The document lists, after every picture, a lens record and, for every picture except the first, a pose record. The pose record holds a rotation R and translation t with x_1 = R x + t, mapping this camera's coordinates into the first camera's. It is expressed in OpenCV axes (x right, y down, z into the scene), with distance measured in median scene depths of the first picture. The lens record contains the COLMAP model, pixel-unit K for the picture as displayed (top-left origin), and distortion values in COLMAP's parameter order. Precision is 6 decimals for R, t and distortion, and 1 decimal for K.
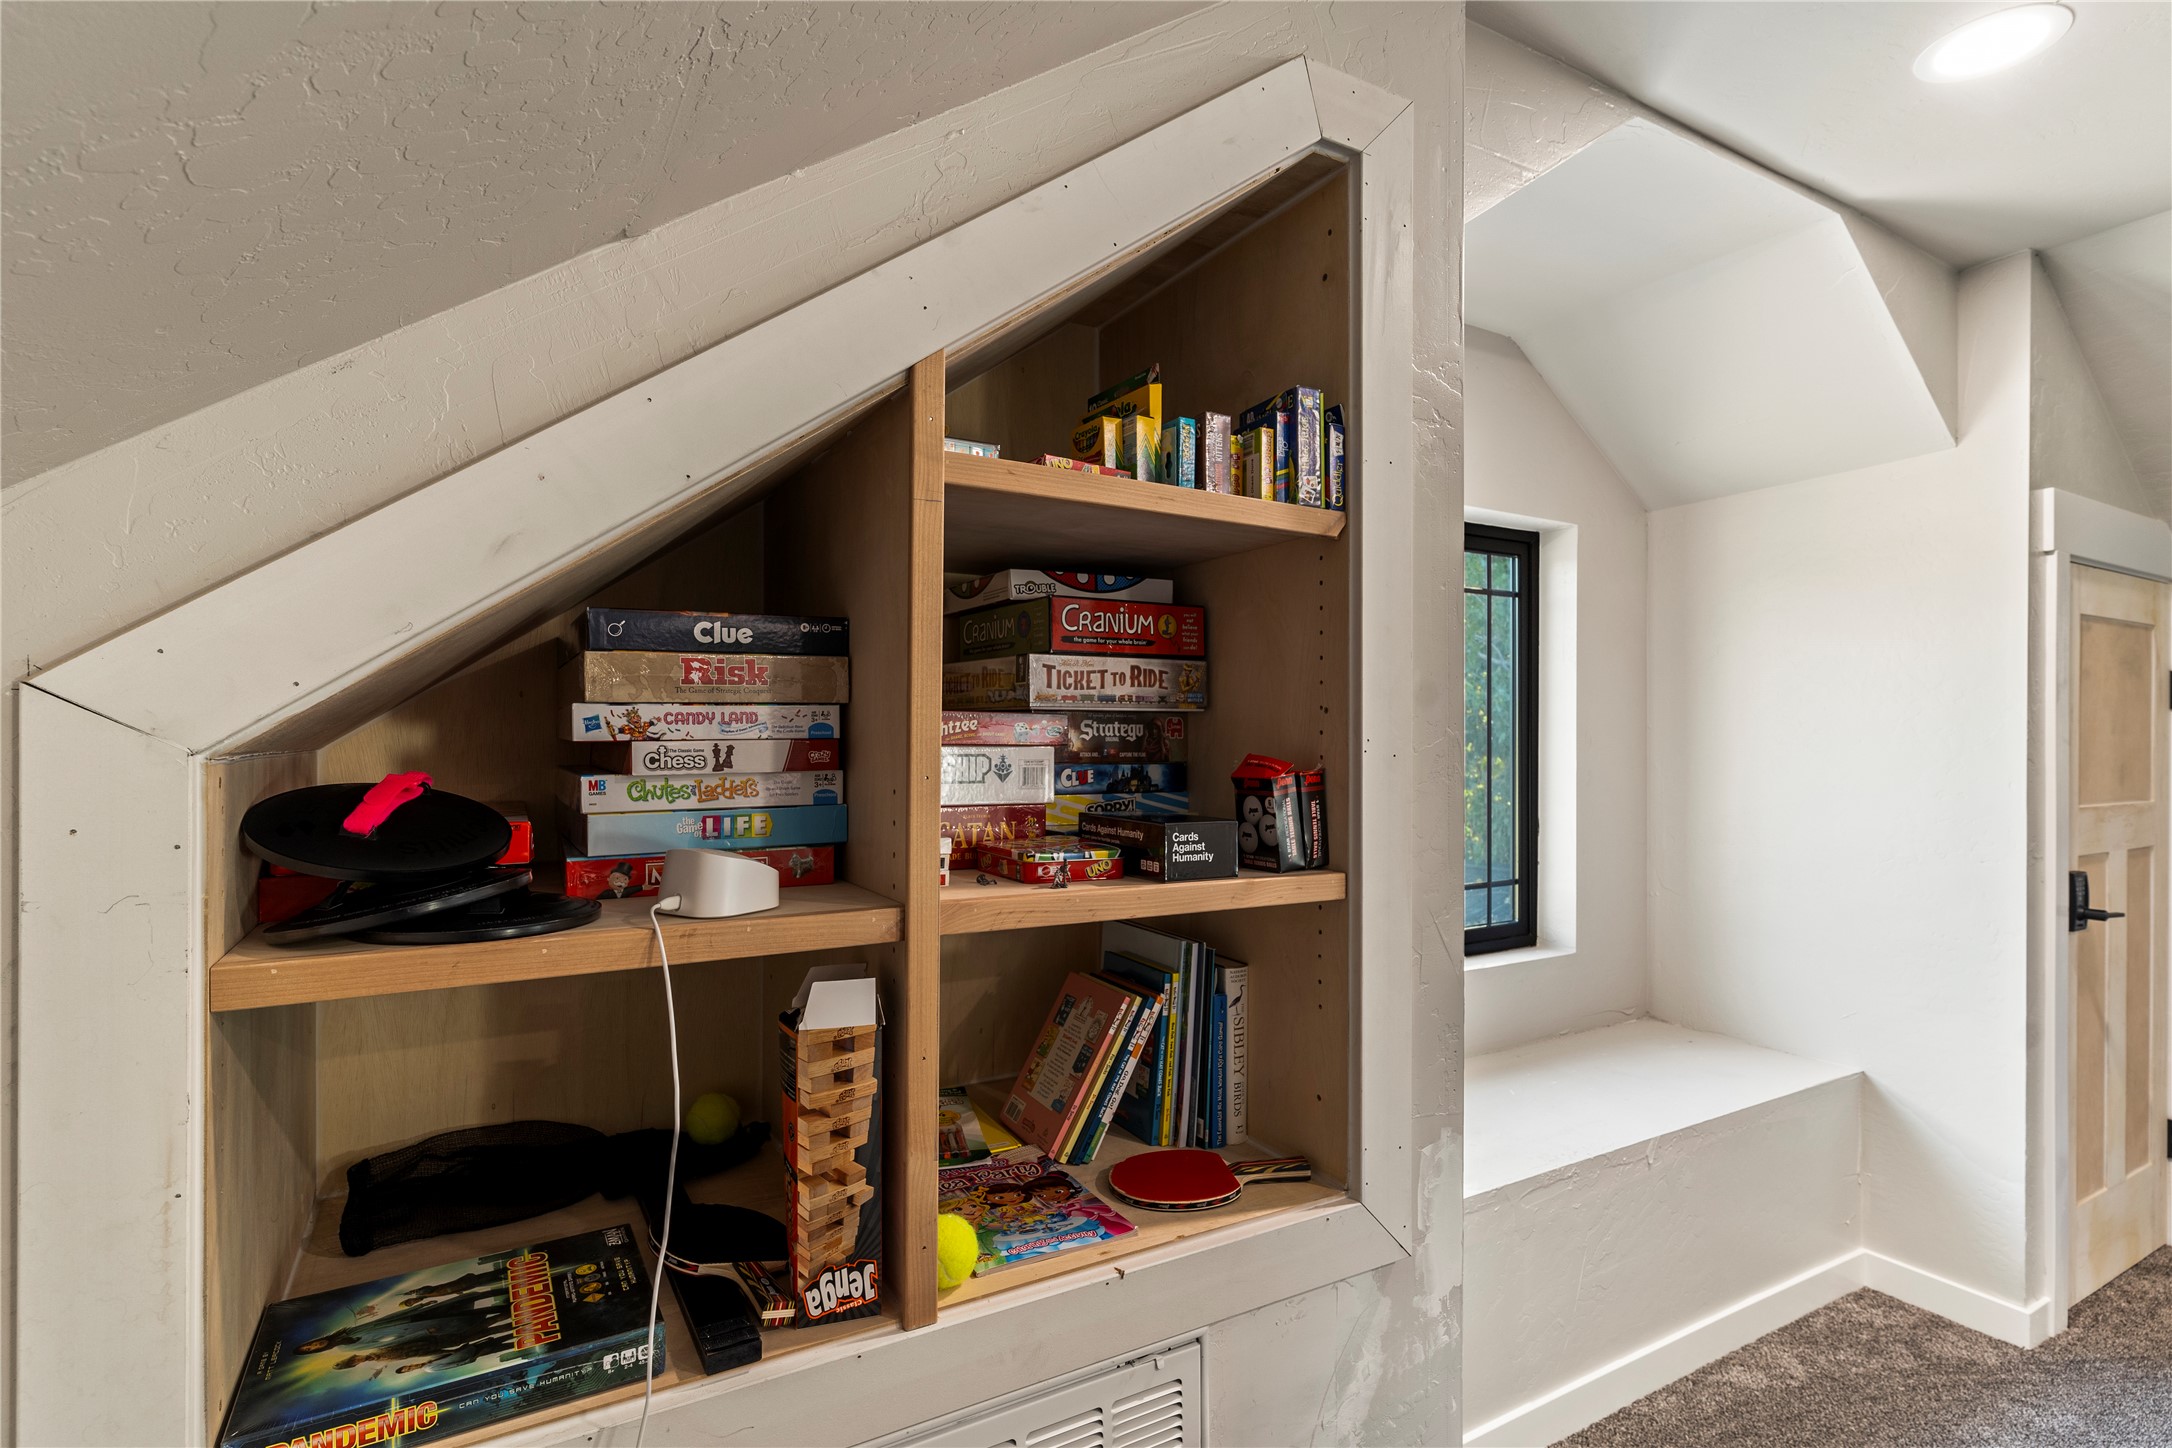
lens RADIAL K [[1040.2, 0, 1081.1], [0, 1040.2, 745.6], [0, 0, 1]] dist [0.003032, -0.000702]
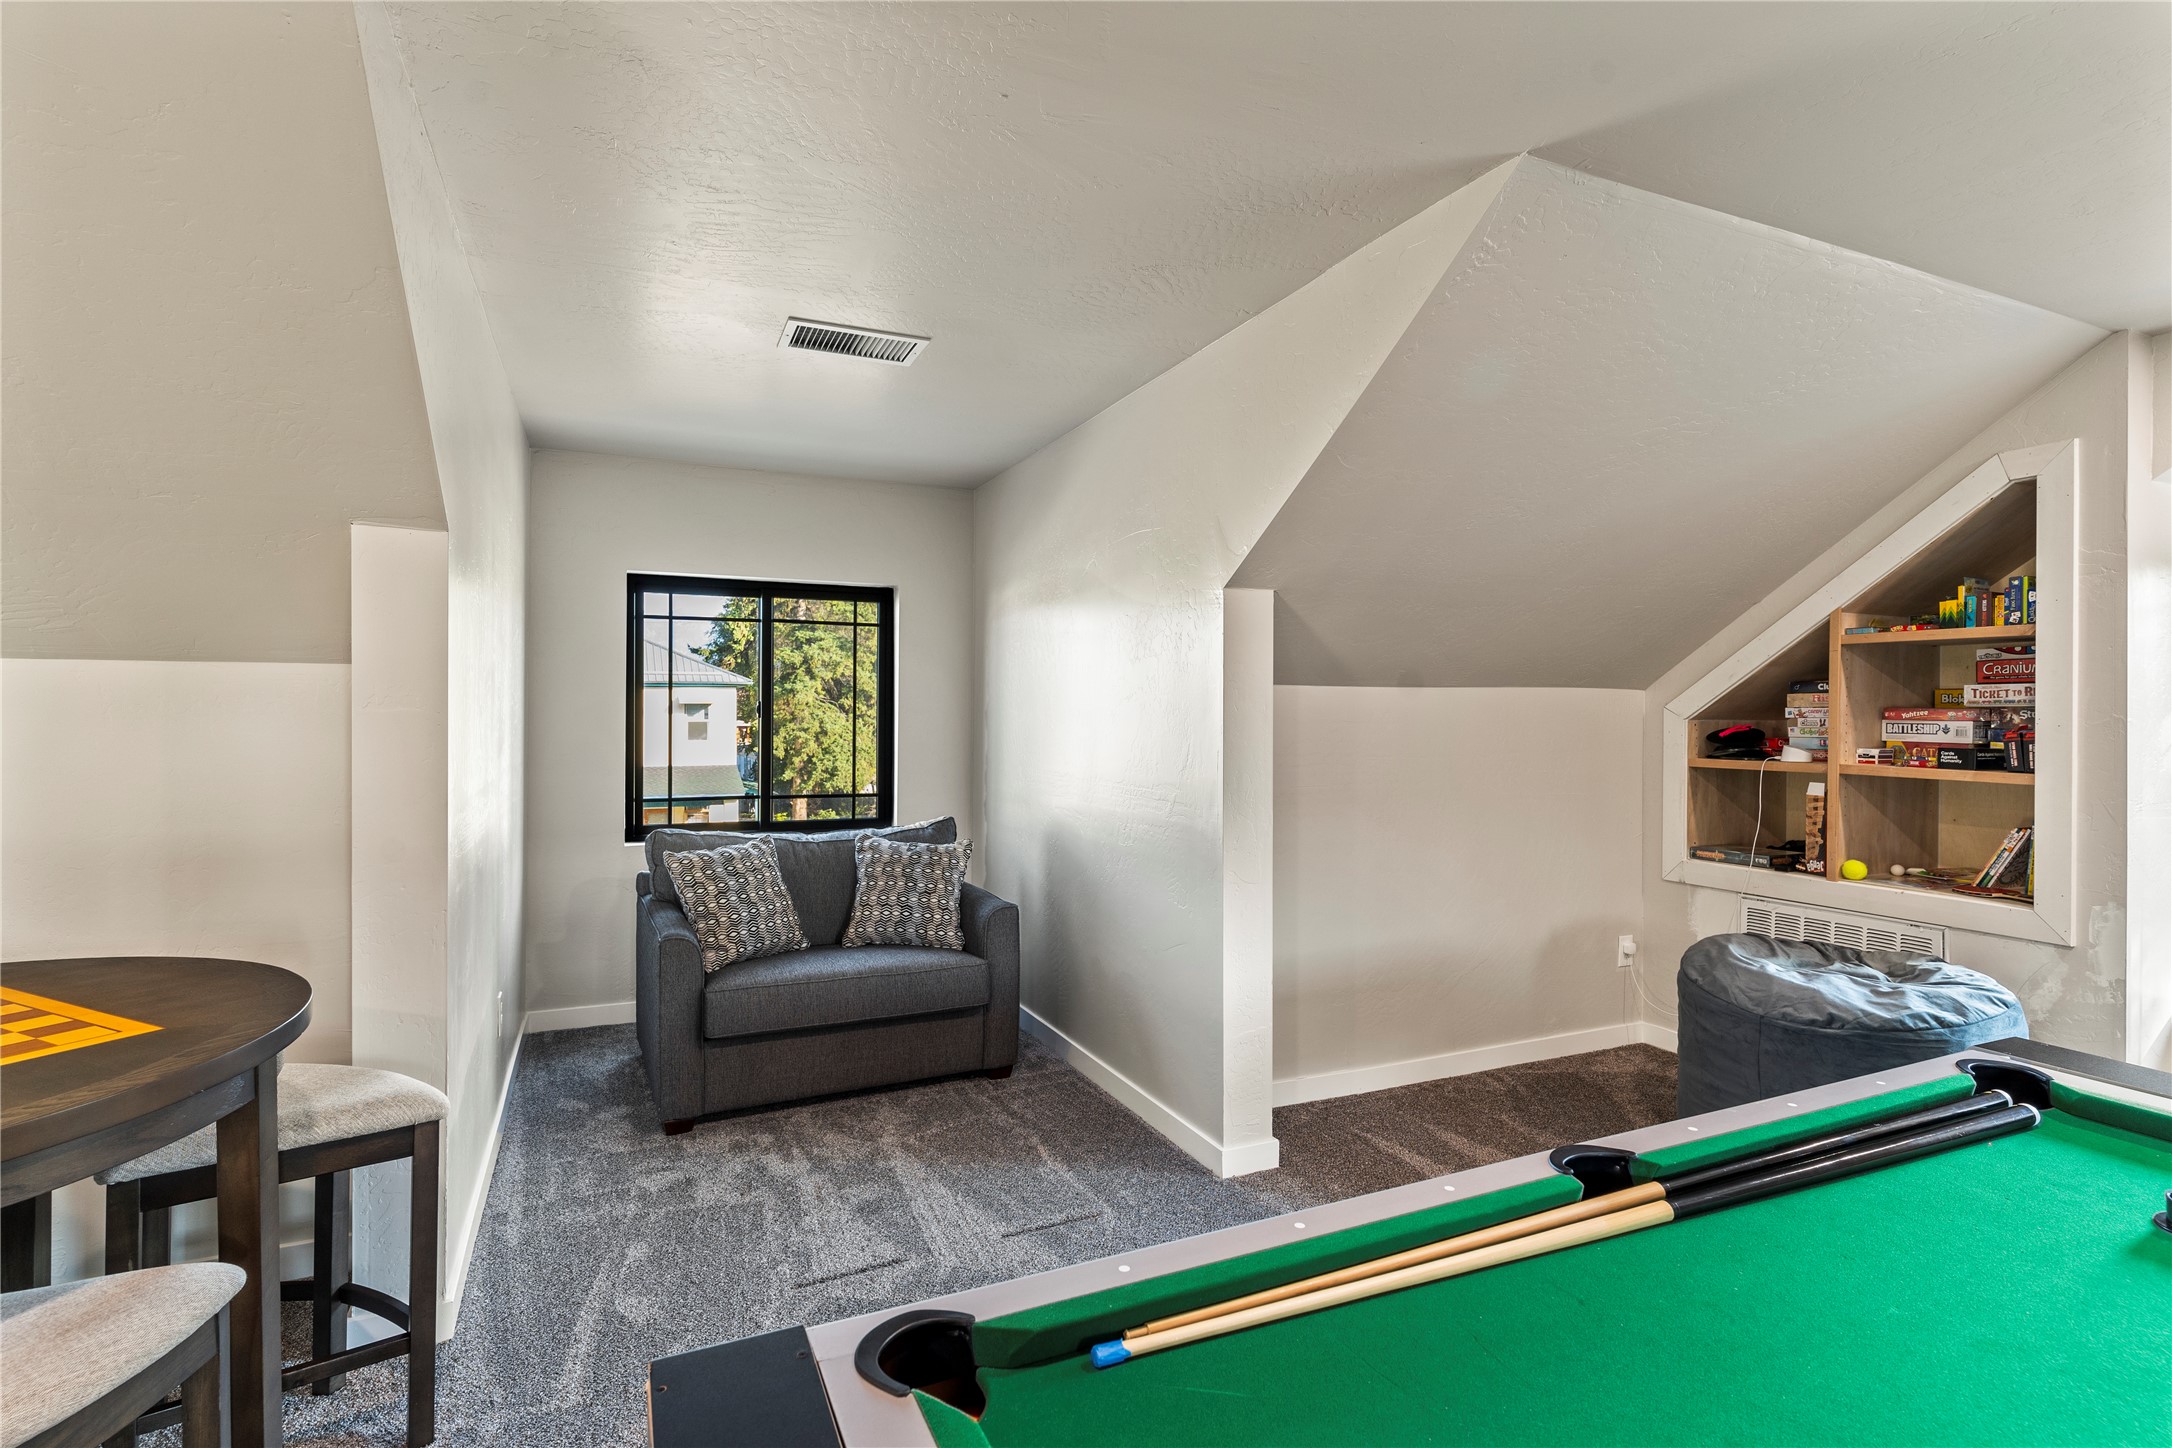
lens RADIAL K [[1040.2, 0, 1086.0], [0, 1040.2, 715.1], [0, 0, 1]] dist [0.003032, -0.000702]
pose [[-0.087518, 0.003644, -0.996156, 2.878462], [-0.011279, 0.999926, 0.004648, -0.001877], [0.996099, 0.011642, -0.087470, -0.989211]]
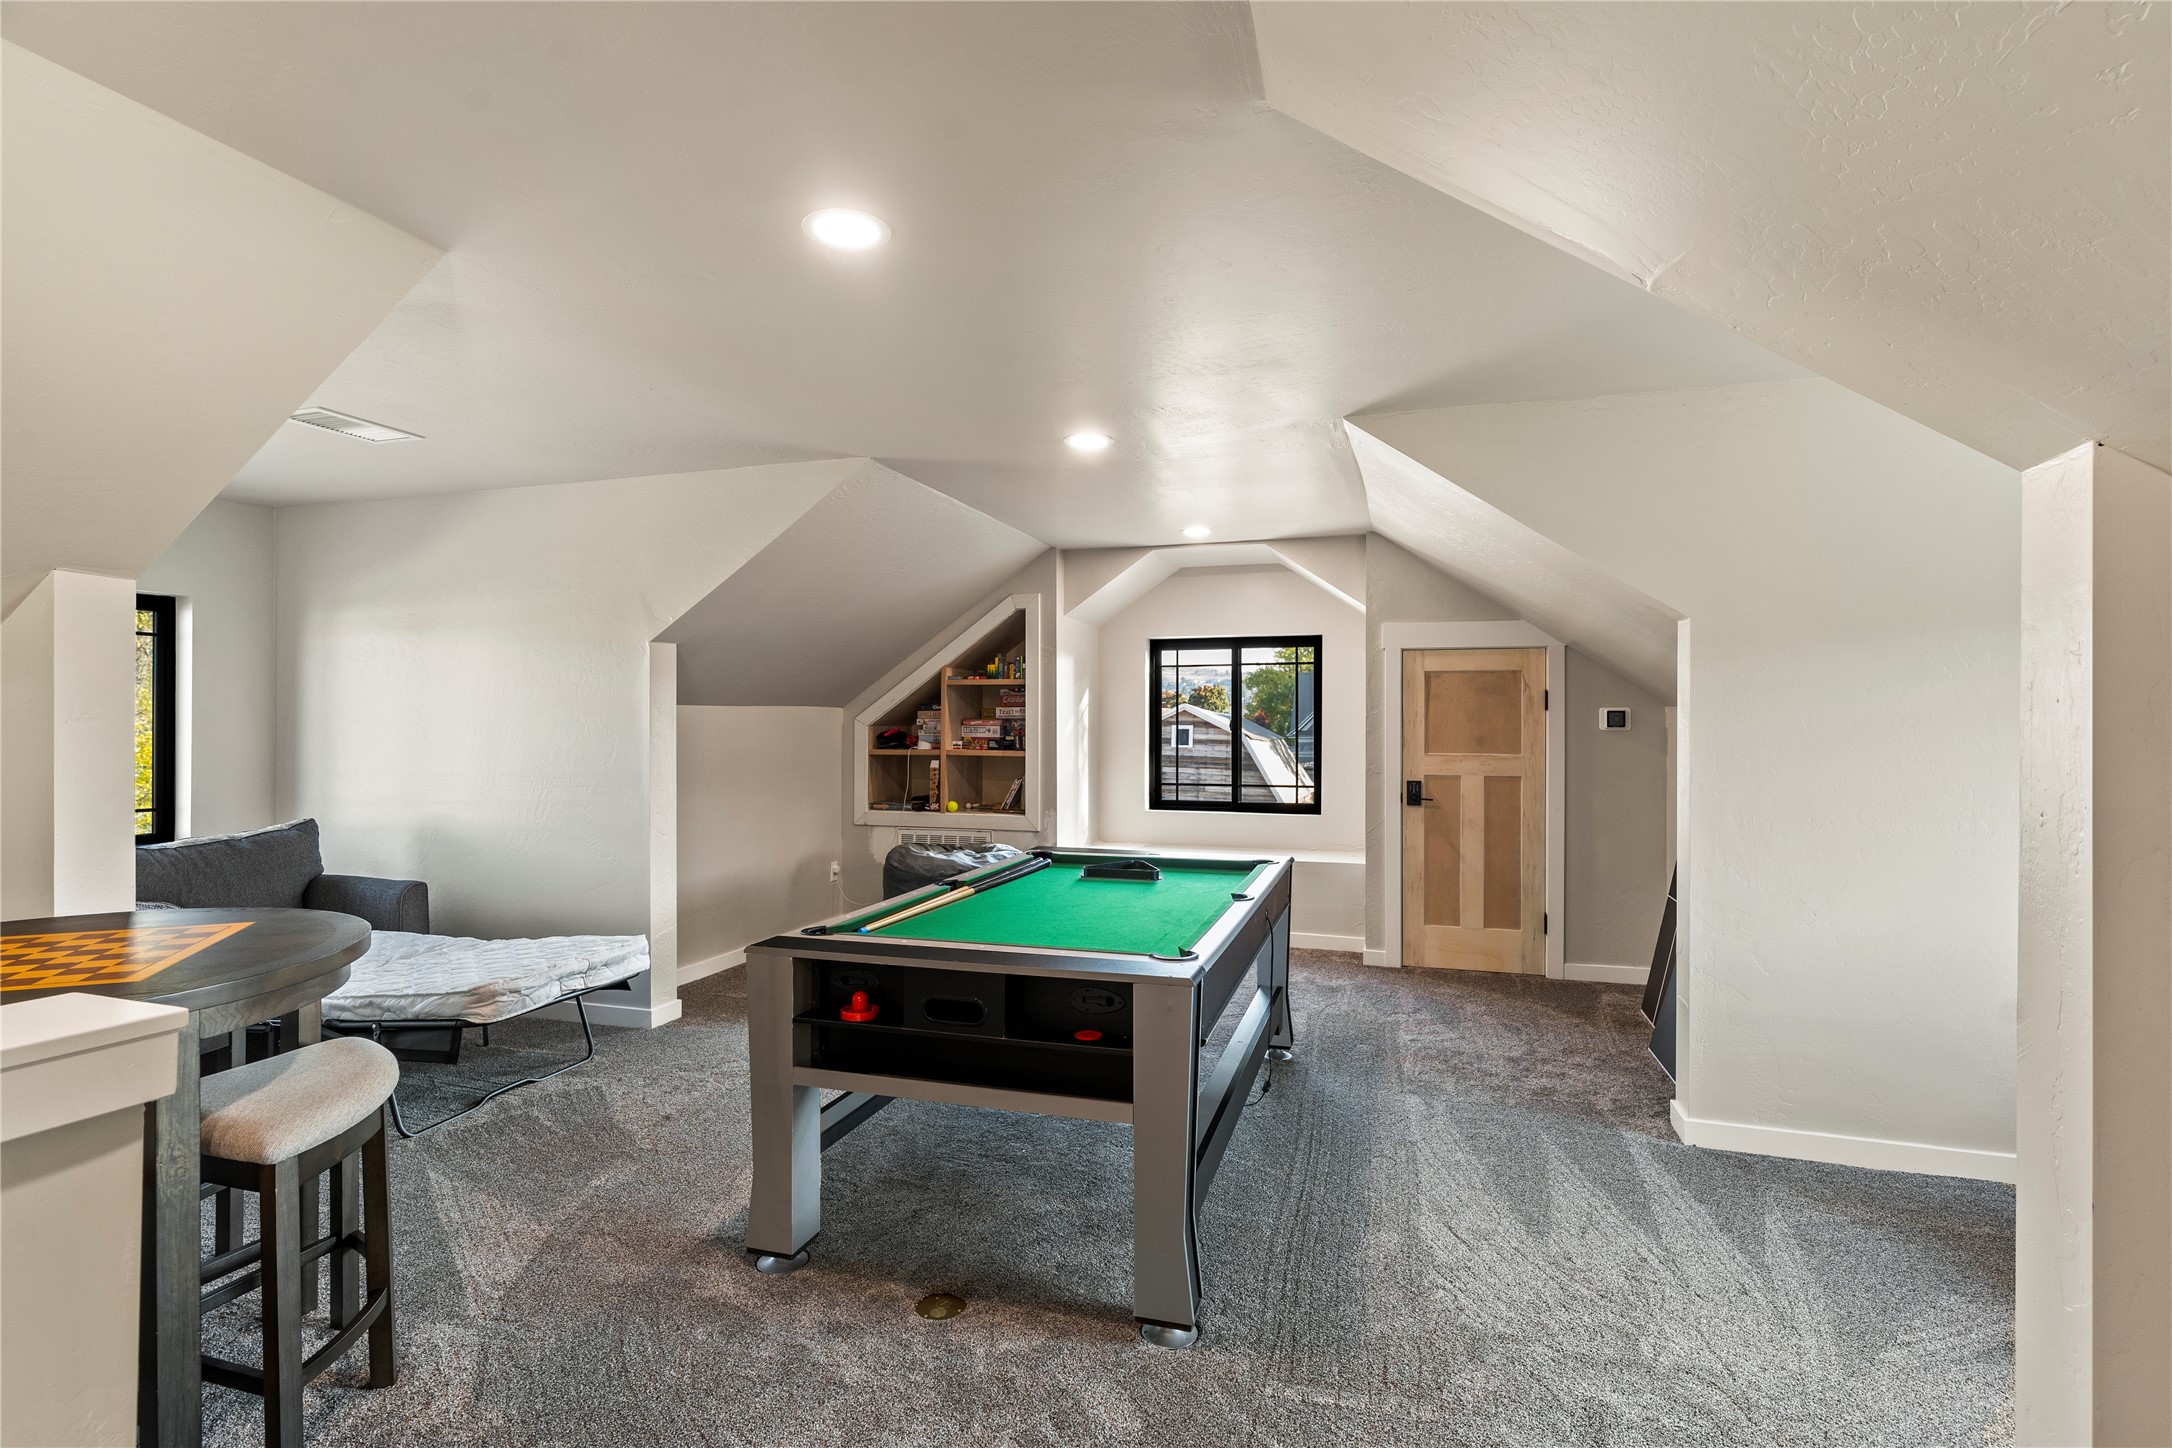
lens RADIAL K [[1040.2, 0, 1099.2], [0, 1040.2, 717.8], [0, 0, 1]] dist [0.003032, -0.000702]
pose [[0.694570, -0.002763, -0.719419, 4.167857], [-0.005239, 0.999947, -0.008898, 0.003696], [0.719406, 0.009949, 0.694519, -2.267333]]
